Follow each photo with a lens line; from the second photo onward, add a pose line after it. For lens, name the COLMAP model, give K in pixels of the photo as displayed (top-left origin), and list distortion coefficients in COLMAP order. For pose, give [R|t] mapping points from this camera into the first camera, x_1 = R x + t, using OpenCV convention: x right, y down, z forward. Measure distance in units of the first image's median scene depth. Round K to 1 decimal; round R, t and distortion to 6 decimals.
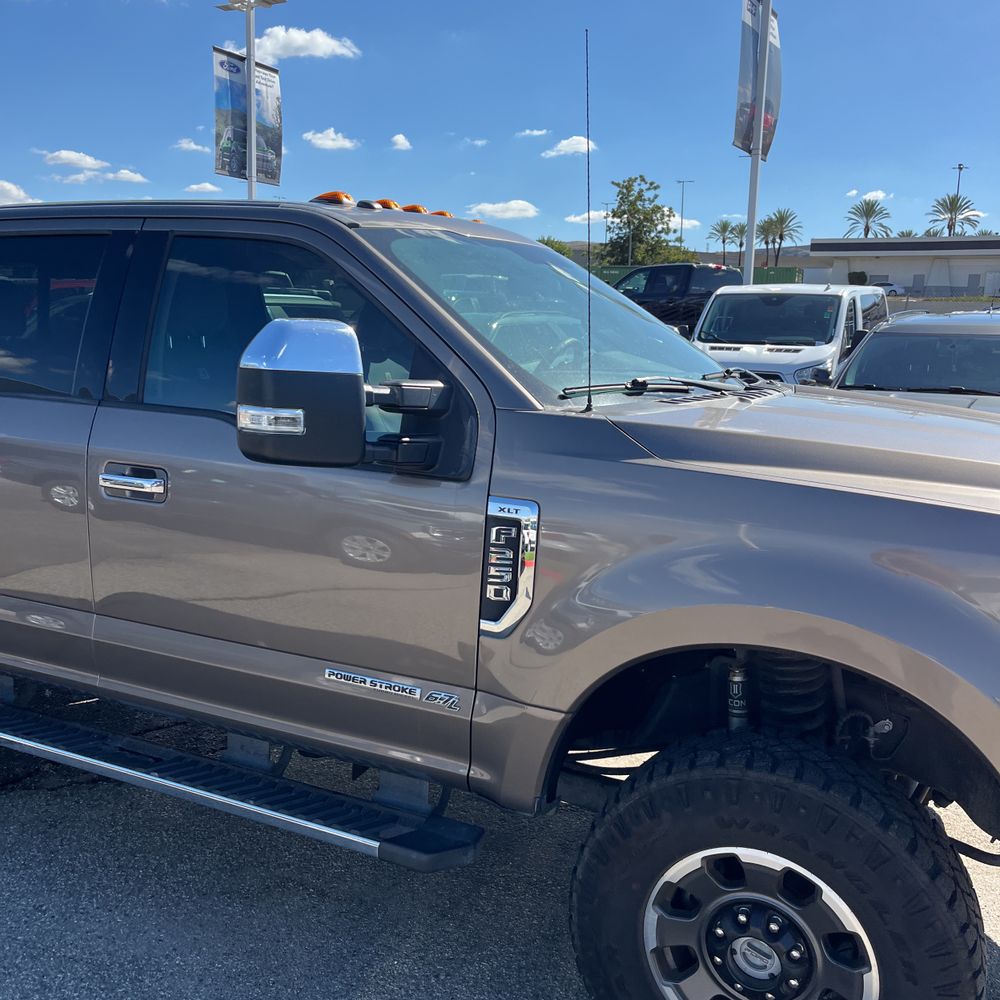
lens RADIAL K [[1014.1, 0, 500.0], [0, 1014.1, 500.0], [0, 0, 1]] dist [0.005243, 0.028986]
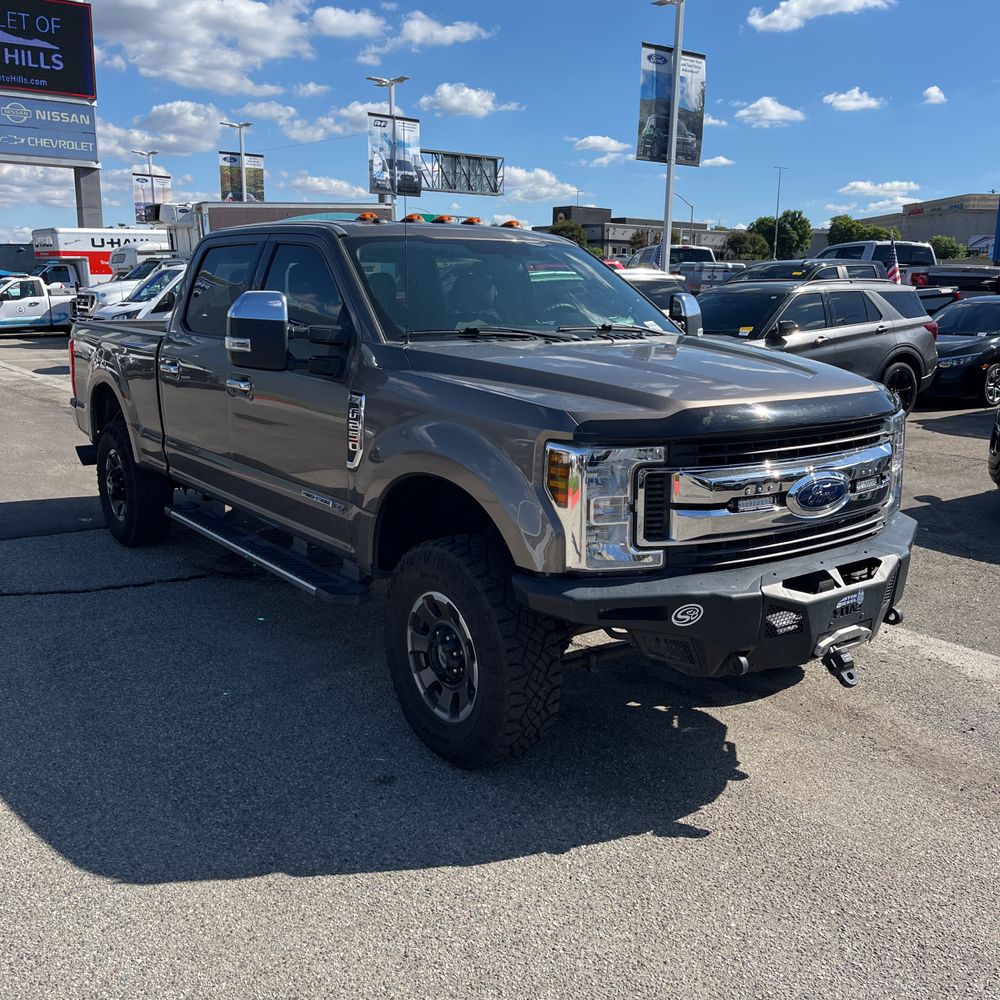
lens RADIAL K [[1017.1, 0, 514.9], [0, 1017.1, 517.0], [0, 0, 1]] dist [0.026187, -0.010155]
pose [[0.893926, 0.086803, -0.439728, 0.117837], [-0.069235, 0.996035, 0.055872, 0.010871], [0.442834, -0.019501, 0.896391, -0.054461]]
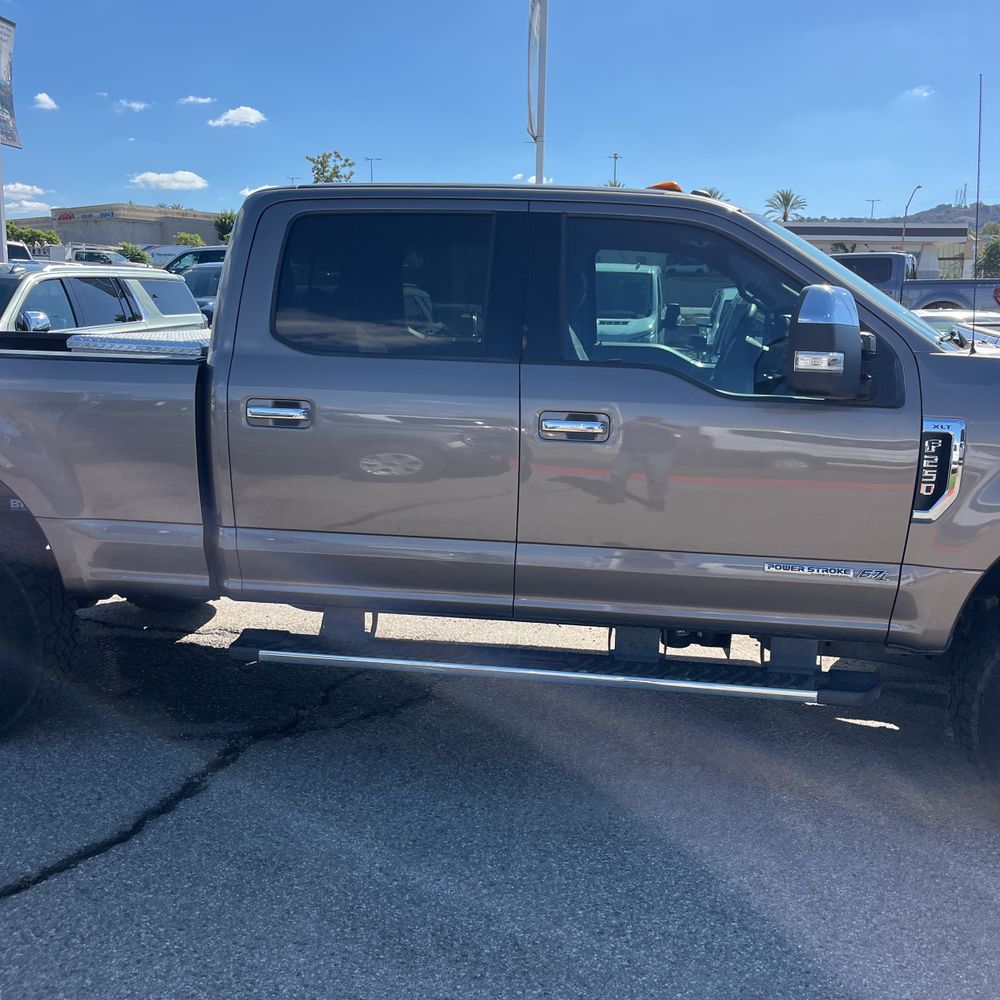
lens RADIAL K [[1013.5, 0, 500.0], [0, 1013.5, 500.0], [0, 0, 1]] dist [0.031171, -0.015735]
pose [[0.952560, -0.060861, 0.298203, -0.107010], [0.054667, 0.998081, 0.029078, 0.003958], [-0.299401, -0.011397, 0.954059, -0.014339]]
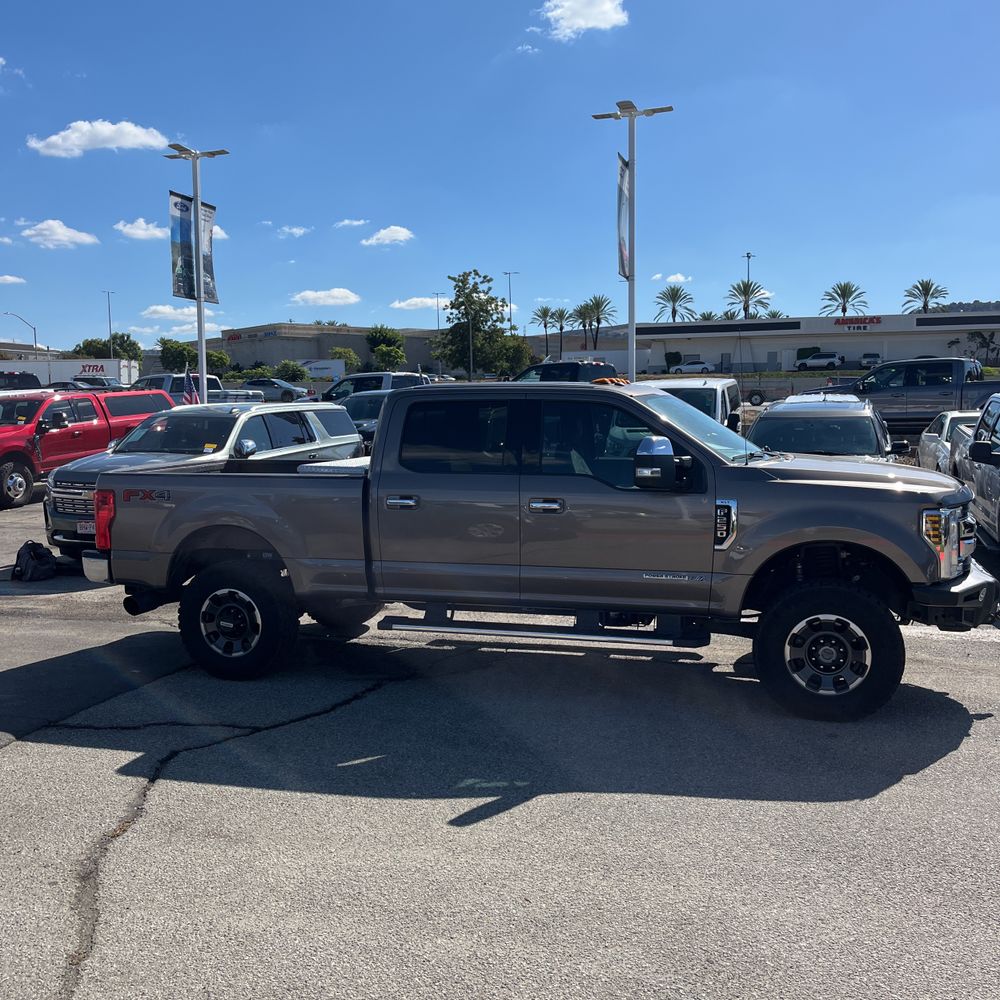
lens RADIAL K [[1013.5, 0, 500.0], [0, 1013.5, 500.0], [0, 0, 1]] dist [0.031171, -0.015735]
pose [[0.984581, -0.050638, 0.167440, -0.114987], [0.063765, 0.995220, -0.073972, 0.018350], [-0.162894, 0.083509, 0.983103, -0.174622]]
